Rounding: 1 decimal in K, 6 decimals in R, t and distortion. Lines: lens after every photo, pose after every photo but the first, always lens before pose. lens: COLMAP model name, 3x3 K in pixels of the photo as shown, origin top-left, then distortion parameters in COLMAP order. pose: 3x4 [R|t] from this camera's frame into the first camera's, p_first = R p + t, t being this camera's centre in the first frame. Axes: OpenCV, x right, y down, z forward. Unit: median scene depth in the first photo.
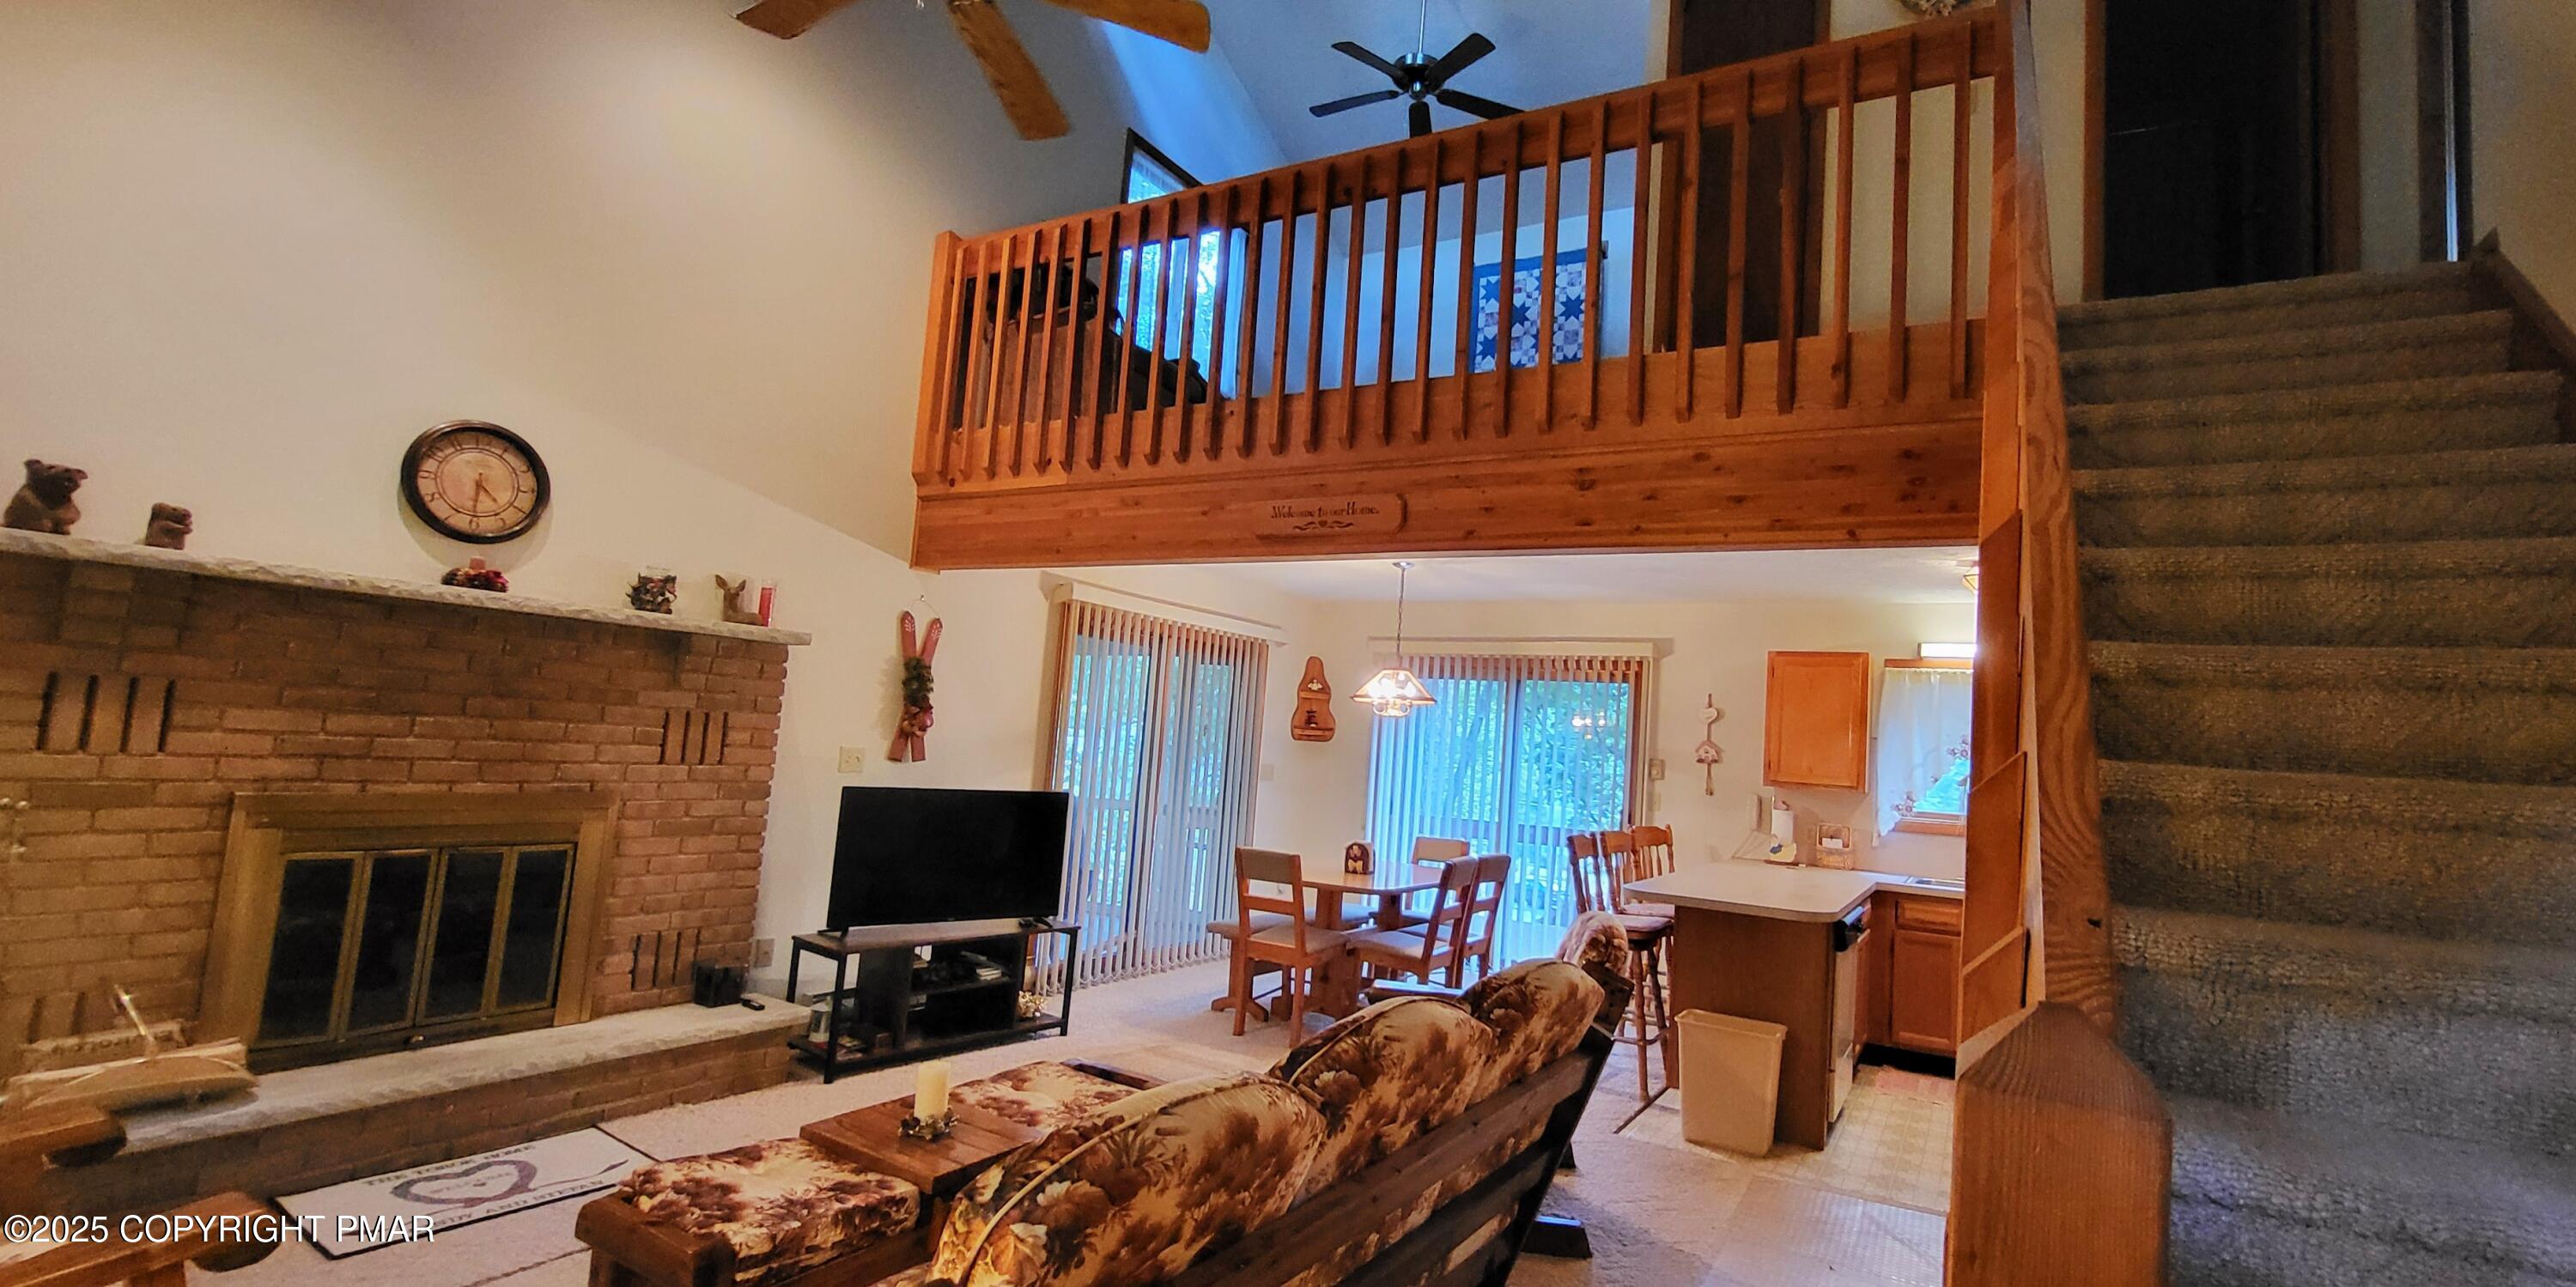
lens RADIAL K [[1106.1, 0, 1412.6], [0, 1106.1, 652.8], [0, 0, 1]] dist [0.000735, -0.001906]
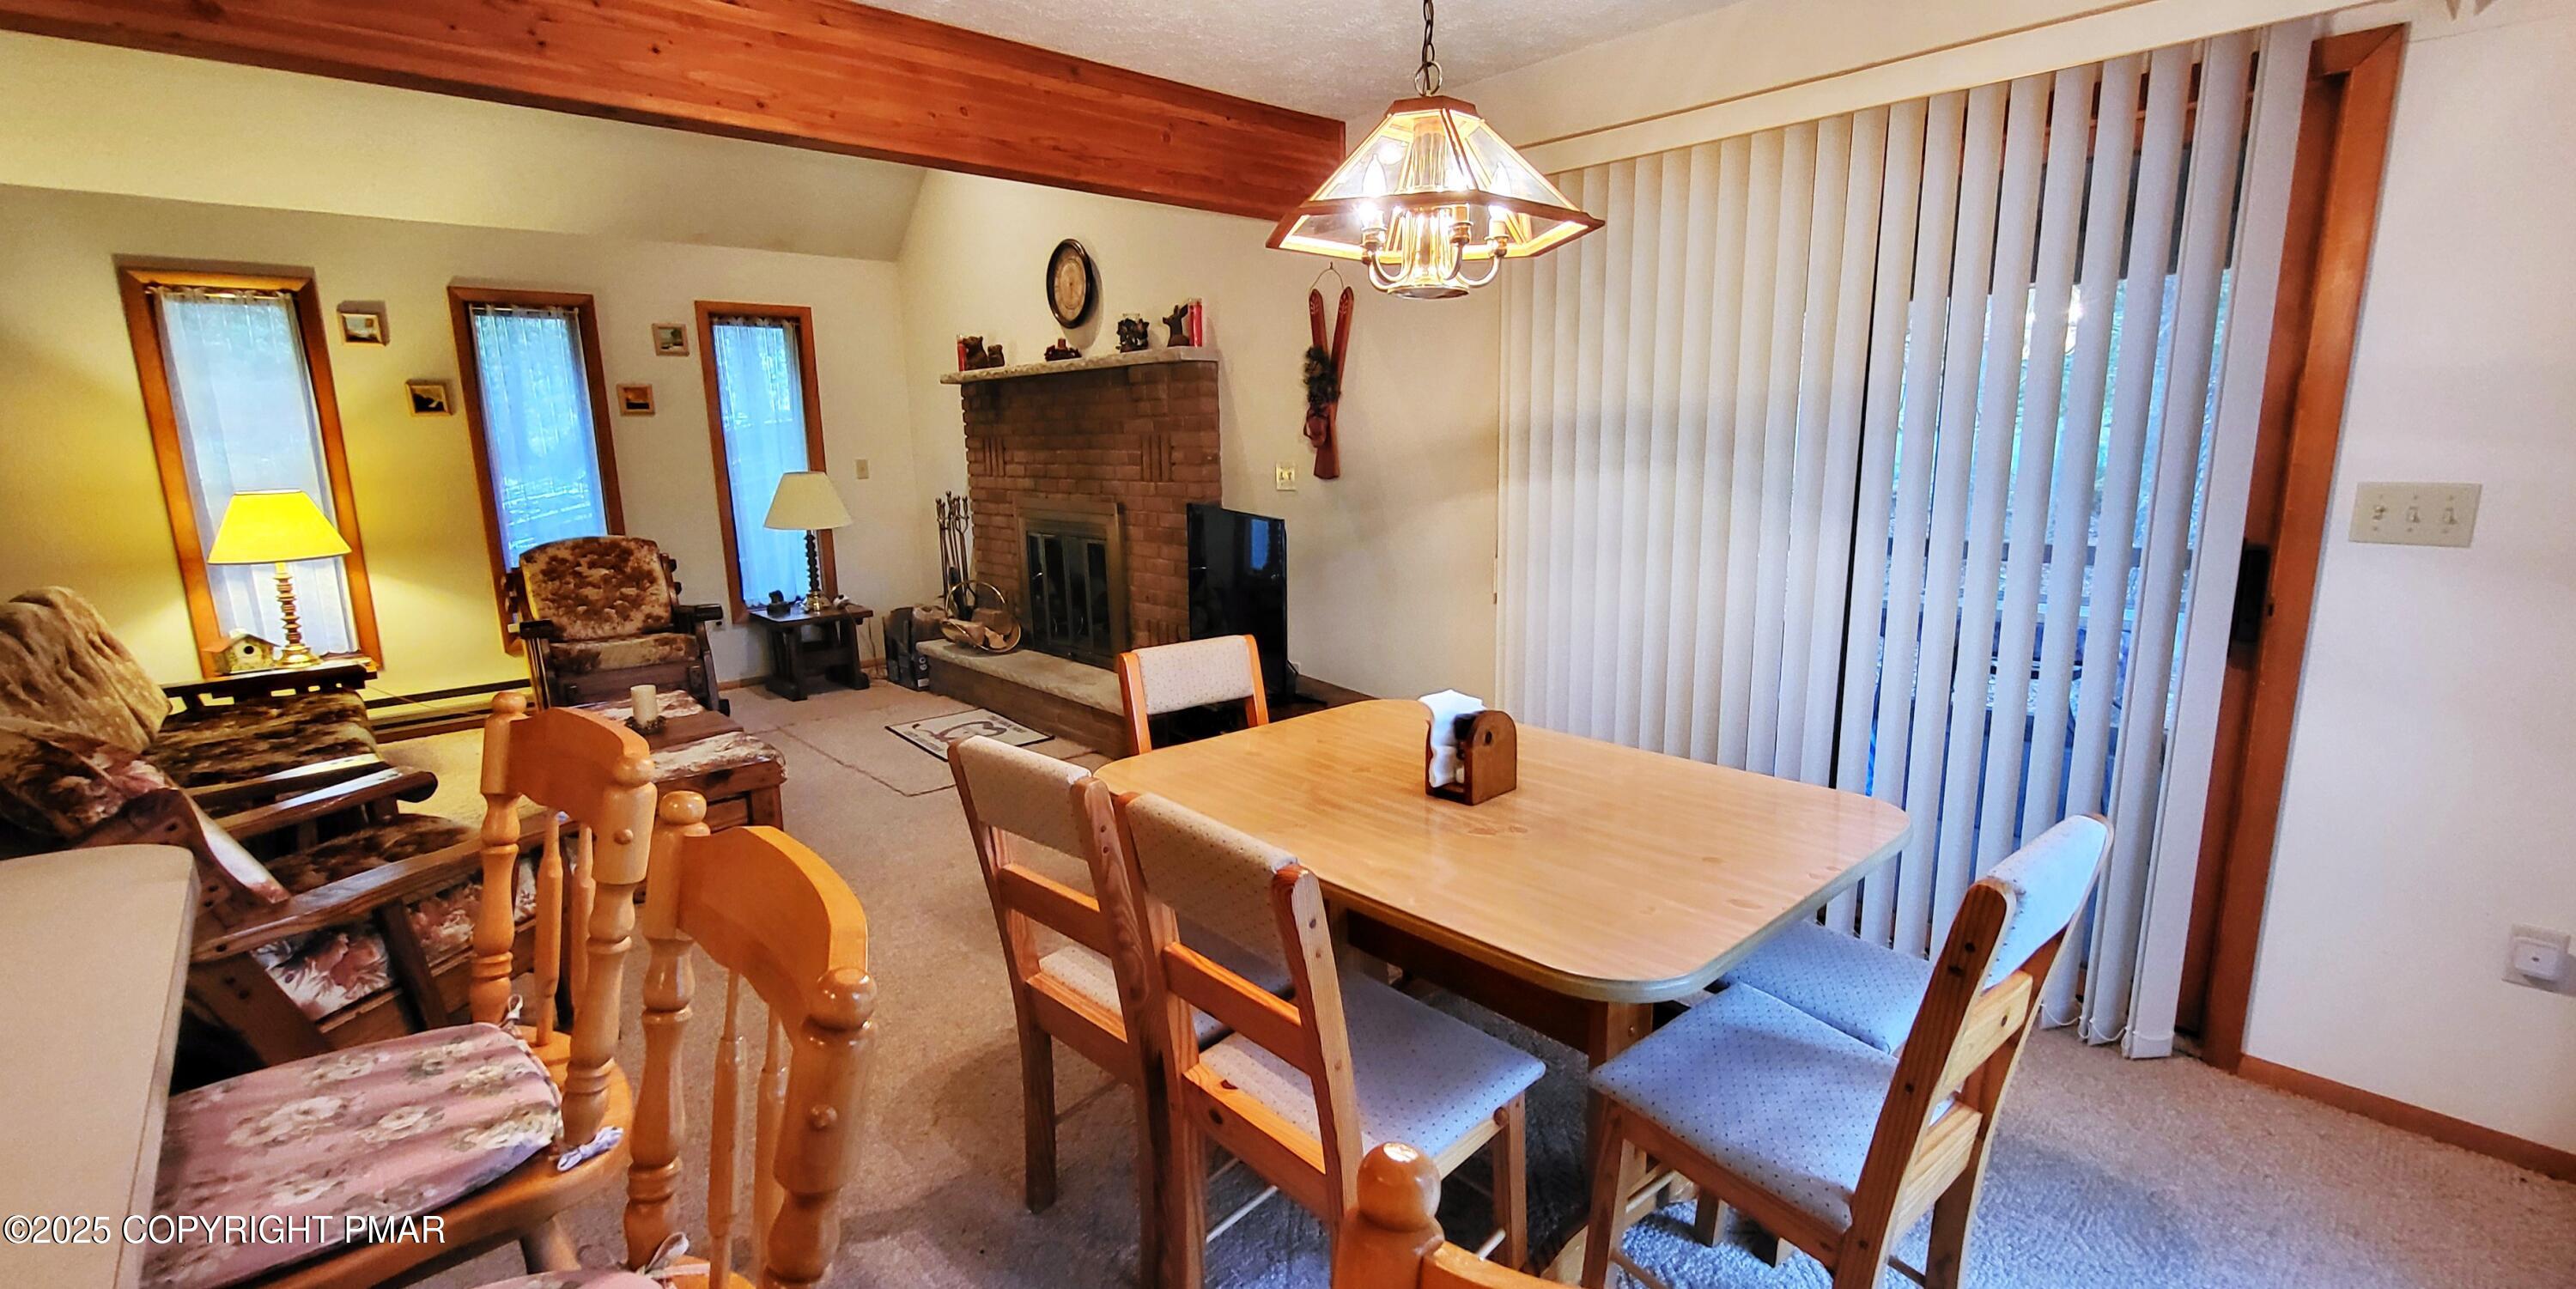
lens RADIAL K [[1106.2, 0, 1305.6], [0, 1106.2, 643.4], [0, 0, 1]] dist [0.000735, -0.001906]
pose [[-0.326722, 0.113980, -0.938222, 0.401808], [0.076711, 0.992624, 0.093876, 0.174993], [0.942002, -0.041300, -0.333056, 1.538981]]
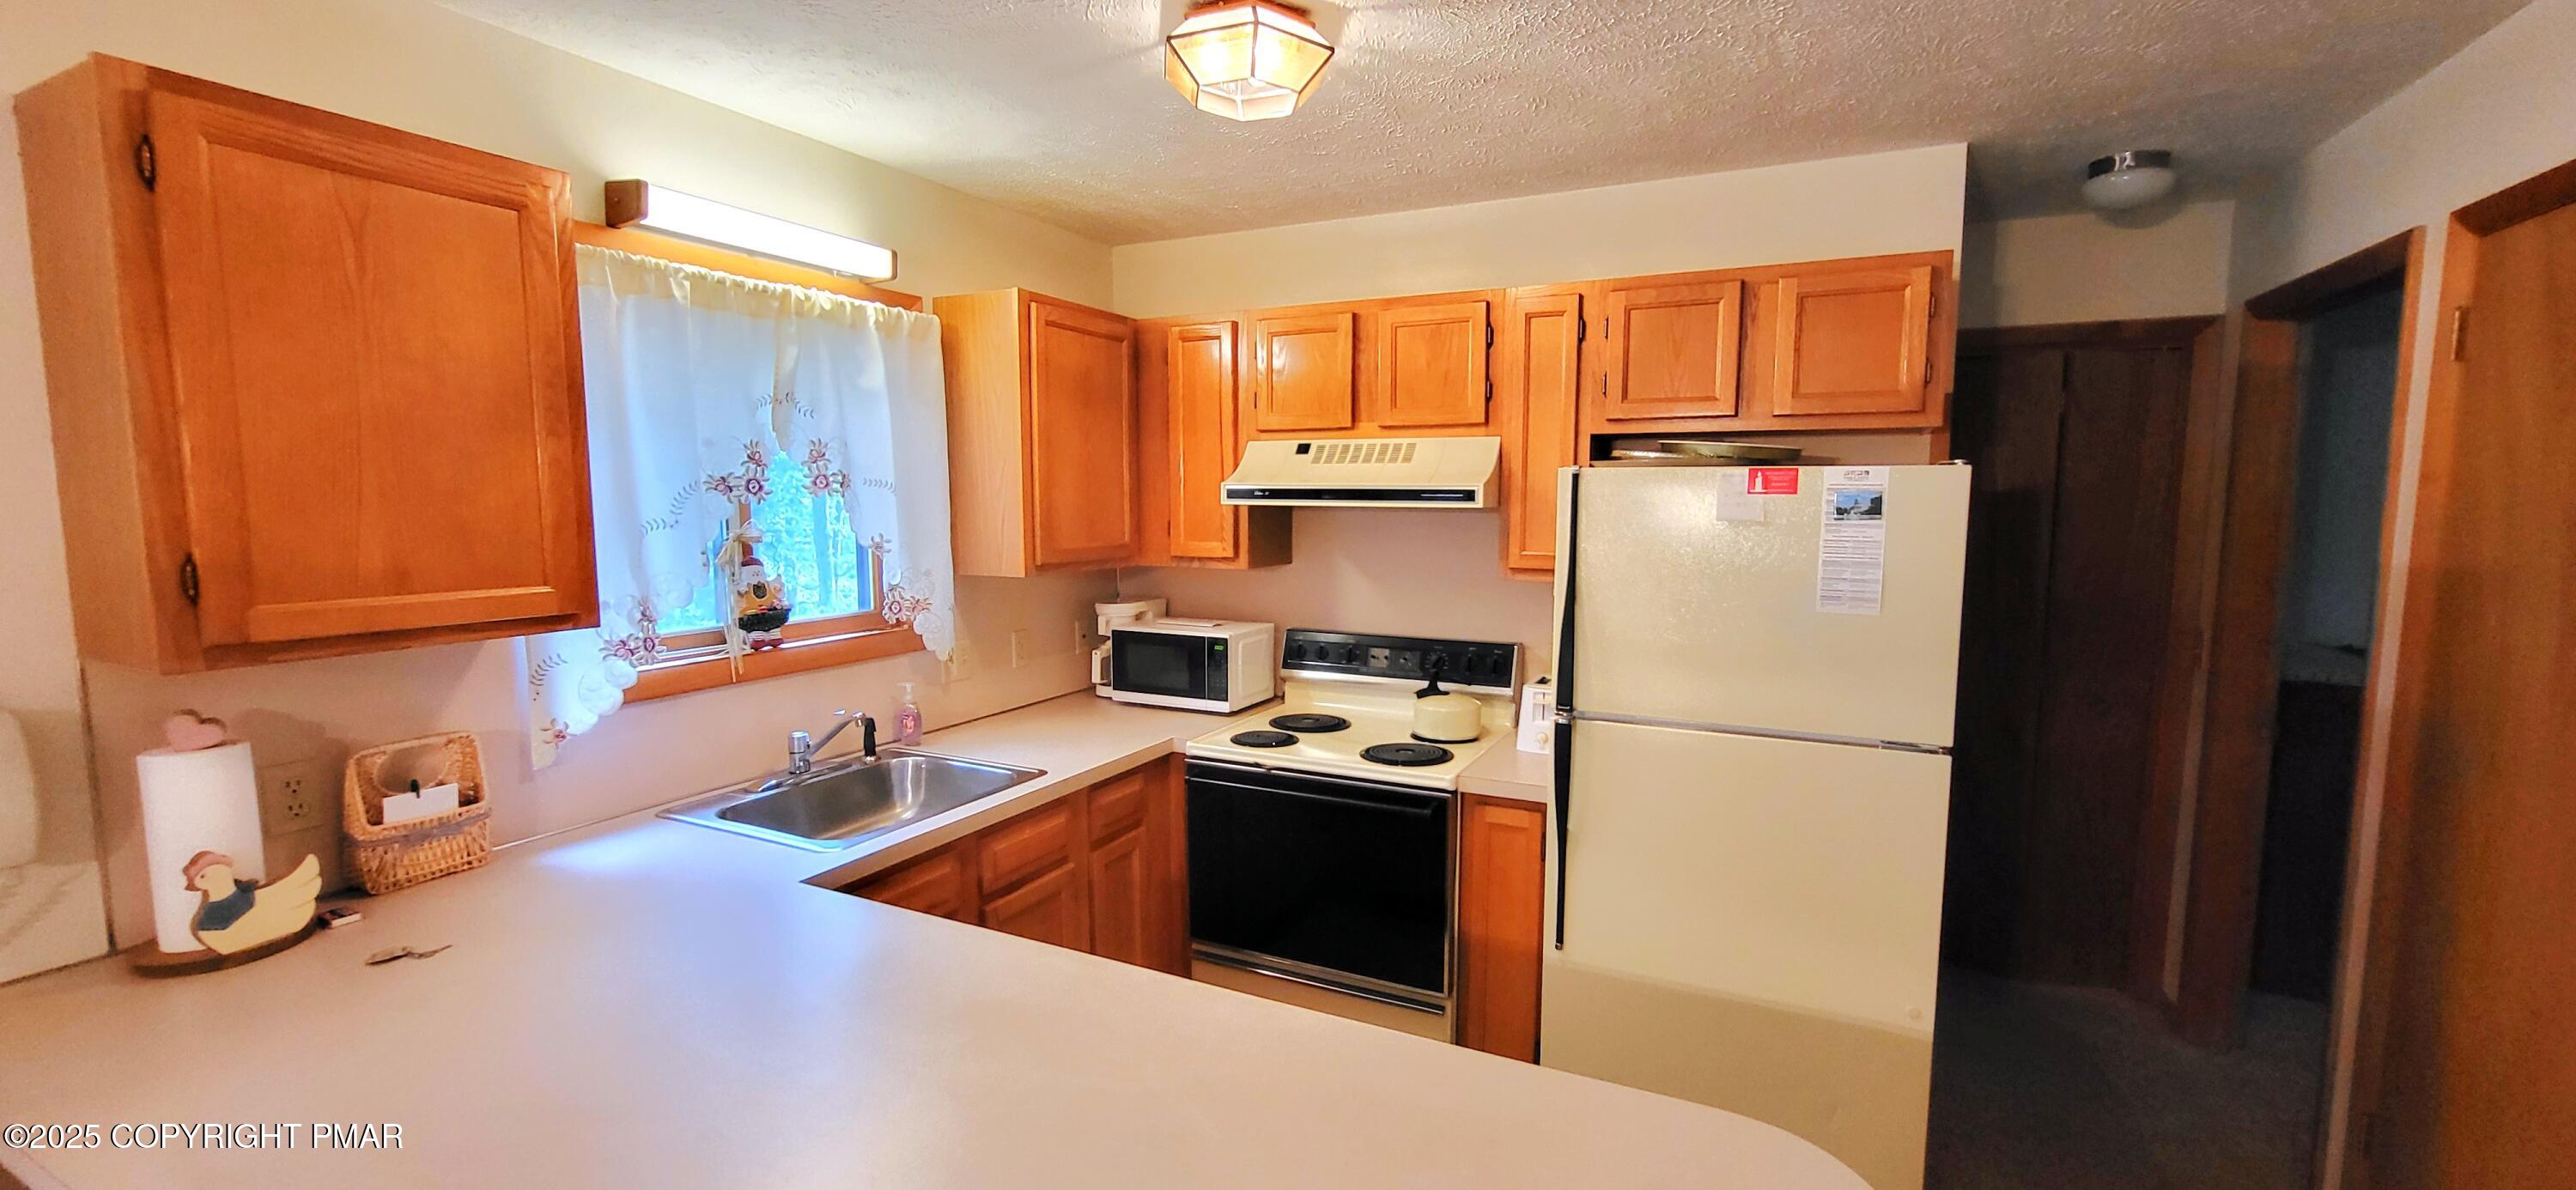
lens RADIAL K [[1027.0, 0, 1304.7], [0, 1027.0, 594.9], [0, 0, 1]] dist [0.002071, 0.000409]
pose [[-0.040477, -0.165759, 0.985335, 0.152726], [-0.090963, 0.982660, 0.161572, 0.073098], [-0.995031, -0.083089, -0.054853, 1.185925]]
